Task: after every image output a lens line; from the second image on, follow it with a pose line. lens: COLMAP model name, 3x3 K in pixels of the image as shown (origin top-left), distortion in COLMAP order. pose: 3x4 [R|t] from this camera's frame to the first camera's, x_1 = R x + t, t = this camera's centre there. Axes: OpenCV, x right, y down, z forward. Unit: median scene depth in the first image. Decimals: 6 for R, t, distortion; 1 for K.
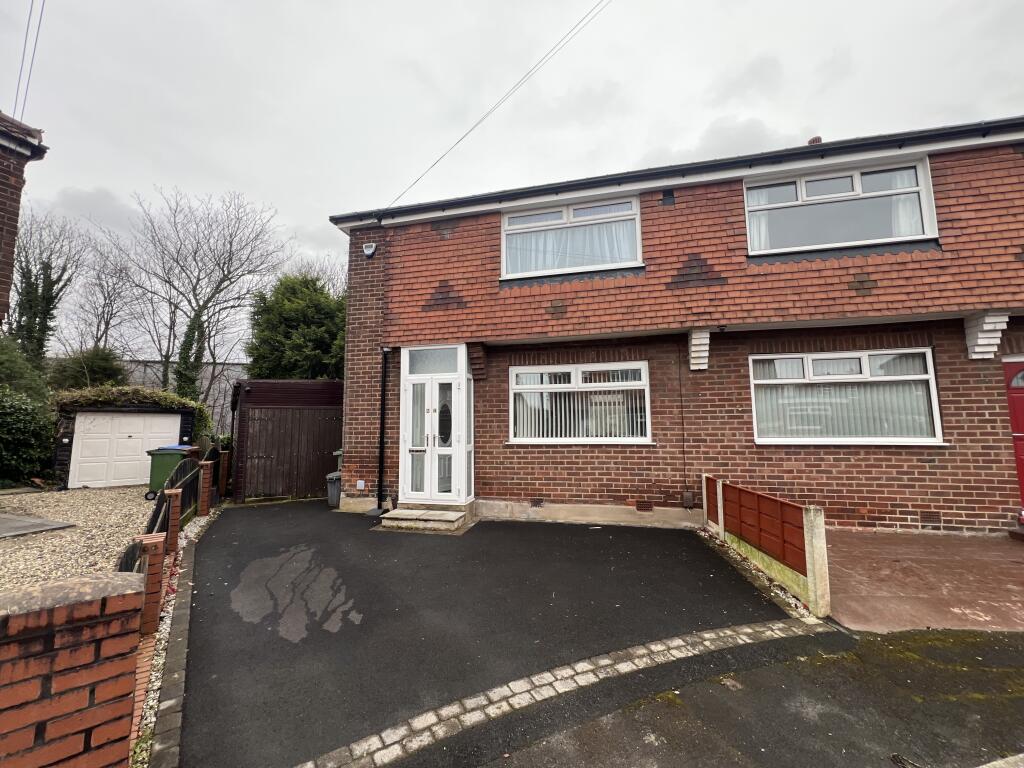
lens RADIAL K [[408.7, 0, 507.9], [0, 408.7, 386.6], [0, 0, 1]] dist [-0.000016, -0.000029]
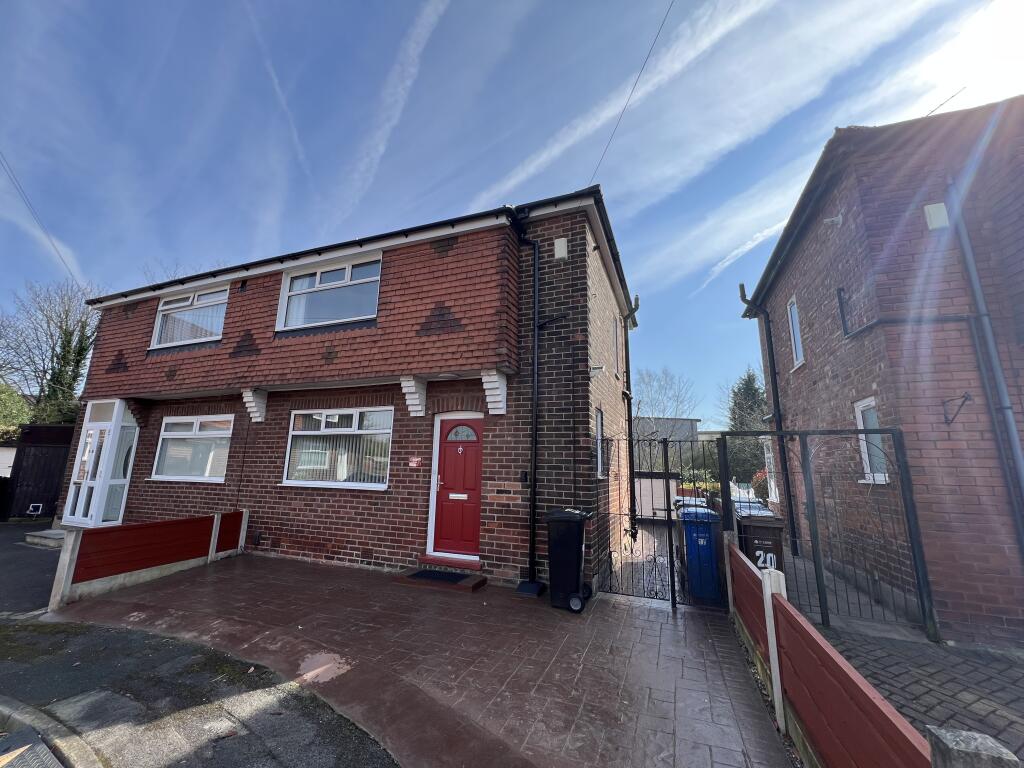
lens RADIAL K [[407.1, 0, 512.0], [0, 407.1, 384.0], [0, 0, 1]] dist [0.000245, 0.000027]
pose [[0.991482, -0.004119, -0.130181, 1.408579], [-0.007880, 0.995771, -0.091528, -0.050107], [0.130007, 0.091775, 0.987257, -0.115668]]
